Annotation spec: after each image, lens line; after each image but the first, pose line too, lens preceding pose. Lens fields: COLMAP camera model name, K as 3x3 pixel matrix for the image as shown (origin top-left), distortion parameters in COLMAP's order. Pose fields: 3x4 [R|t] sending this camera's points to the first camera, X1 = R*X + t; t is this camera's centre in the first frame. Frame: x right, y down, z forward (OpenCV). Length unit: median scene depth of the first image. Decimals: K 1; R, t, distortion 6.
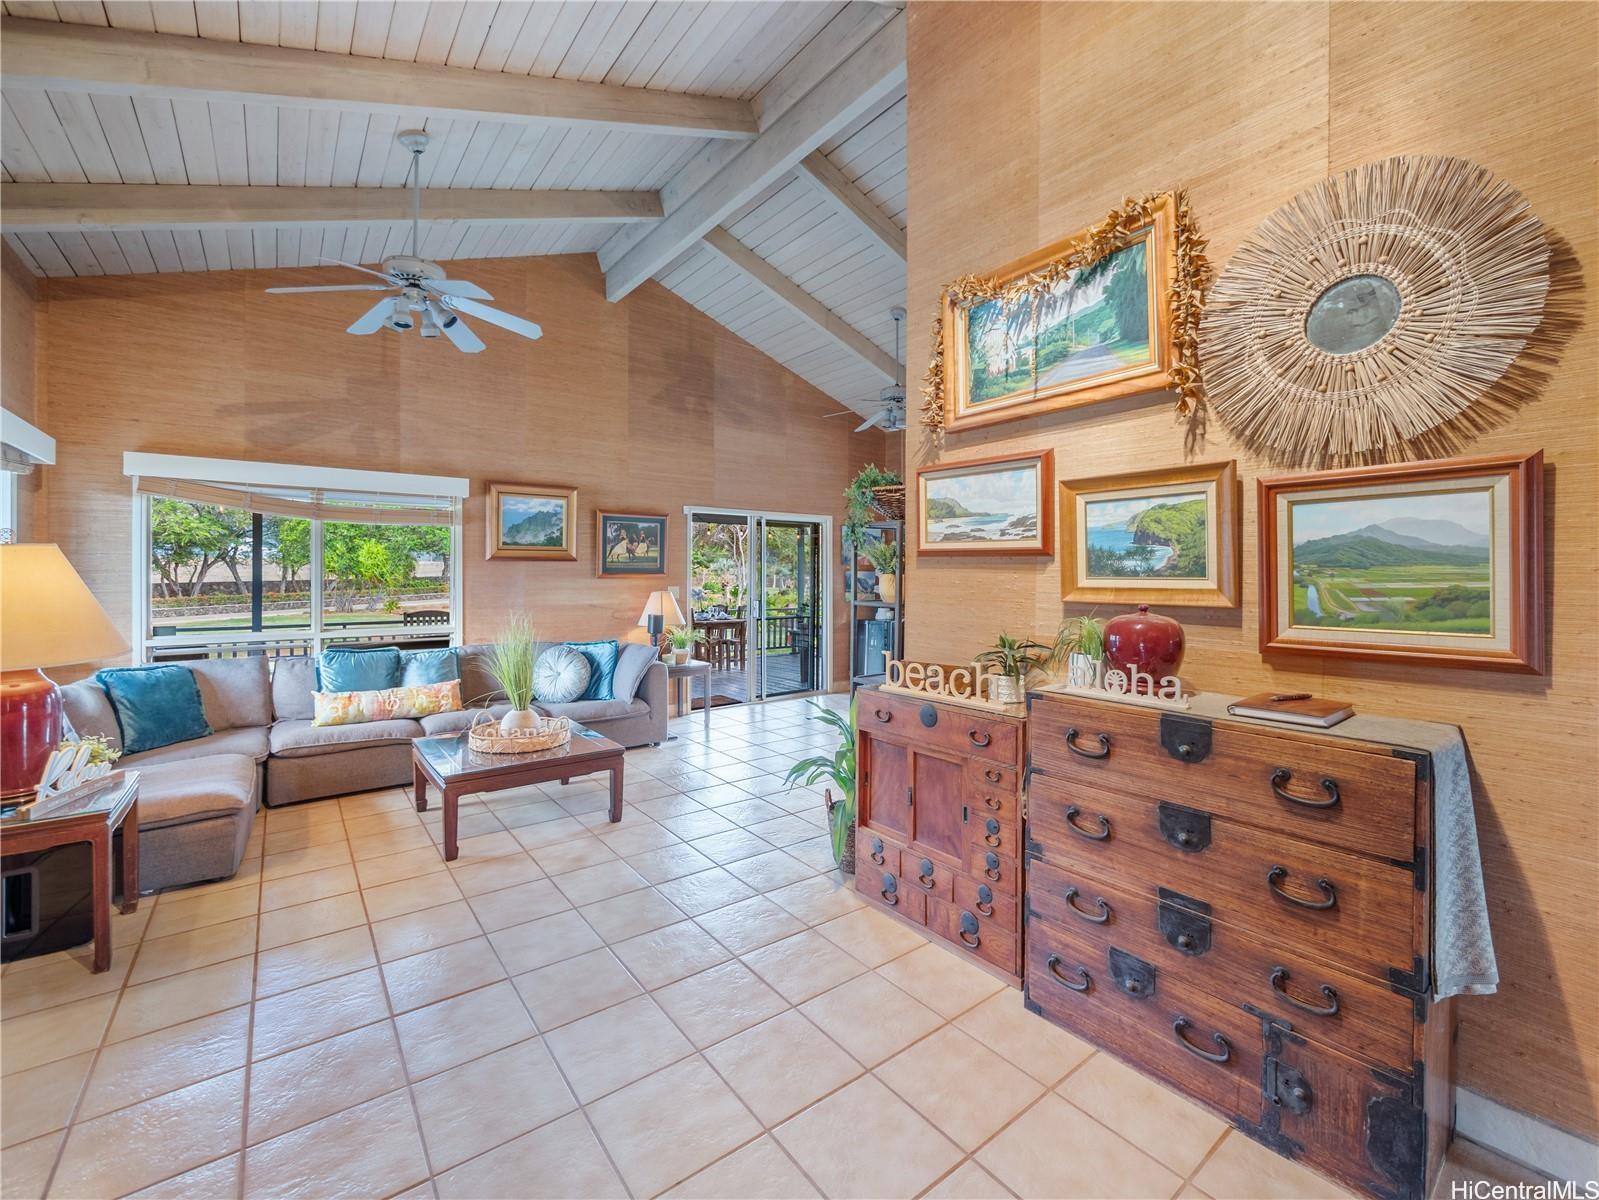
lens RADIAL K [[674.8, 0, 796.0], [0, 674.8, 573.6], [0, 0, 1]] dist [-0.008201, 0.000434]
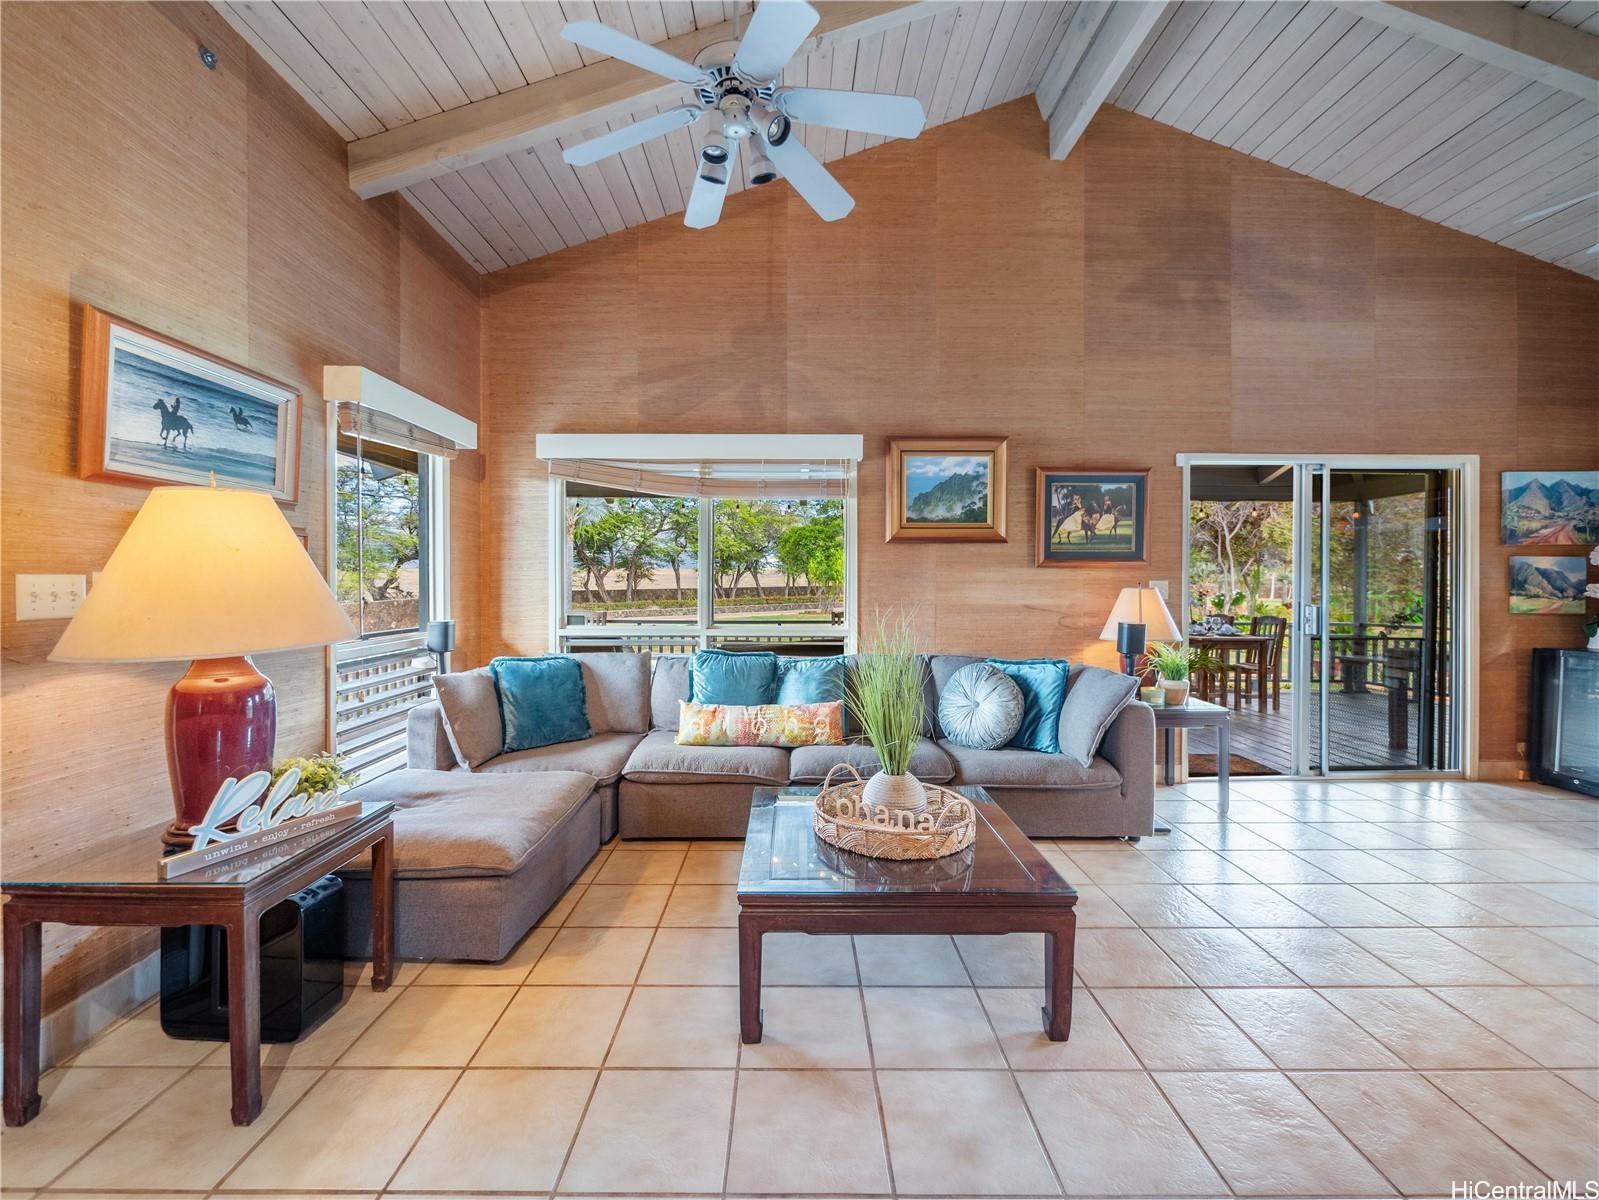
lens RADIAL K [[674.8, 0, 795.6], [0, 674.8, 584.1], [0, 0, 1]] dist [-0.008201, 0.000434]
pose [[0.797681, 0.002730, -0.603074, -0.089171], [-0.000802, 0.999994, 0.003466, 0.025292], [0.603079, -0.002281, 0.797678, 0.352859]]
